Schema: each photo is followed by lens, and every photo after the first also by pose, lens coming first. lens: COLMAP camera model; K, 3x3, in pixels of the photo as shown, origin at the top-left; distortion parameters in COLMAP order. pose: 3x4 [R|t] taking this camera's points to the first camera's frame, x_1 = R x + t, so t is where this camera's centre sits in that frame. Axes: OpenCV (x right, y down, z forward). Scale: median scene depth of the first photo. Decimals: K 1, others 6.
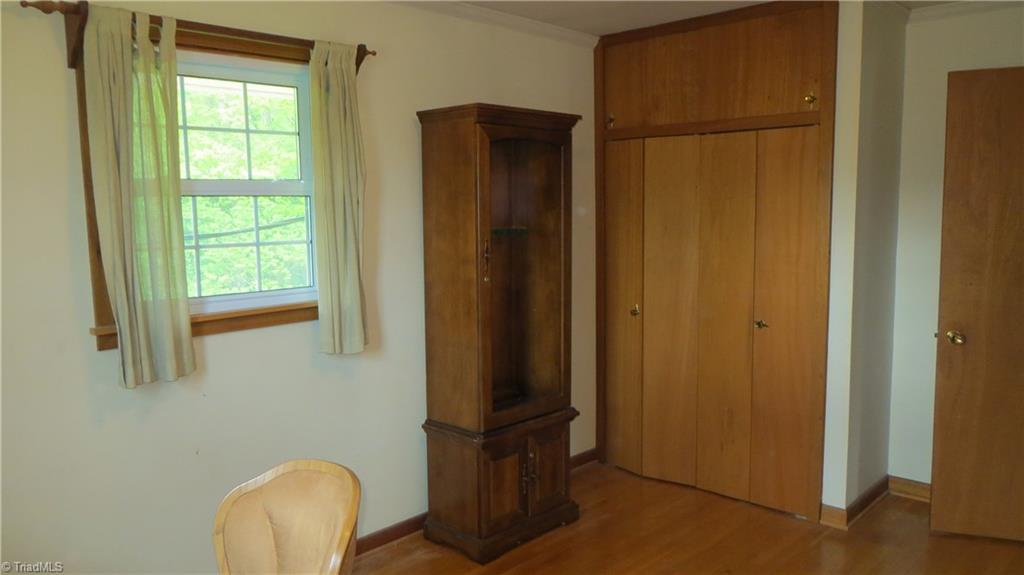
lens RADIAL K [[771.1, 0, 506.4], [0, 771.1, 286.7], [0, 0, 1]] dist [-0.020469, -0.002289]
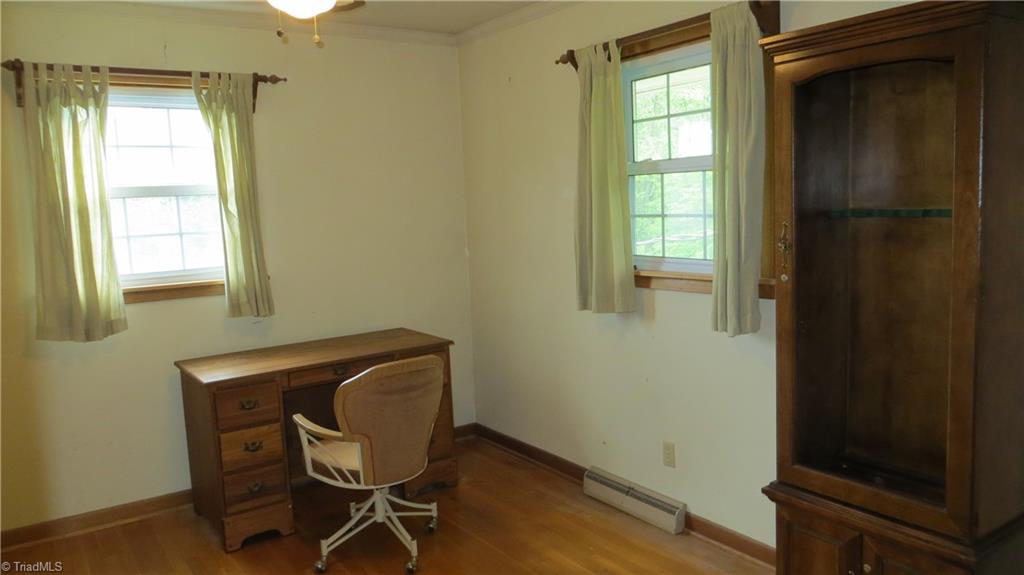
lens RADIAL K [[771.1, 0, 506.4], [0, 771.1, 286.7], [0, 0, 1]] dist [-0.020469, -0.002289]
pose [[-0.209646, 0.124455, -0.969824, 0.839810], [-0.062885, 0.988097, 0.140394, -0.098409], [0.975753, 0.090420, -0.199324, 1.015260]]
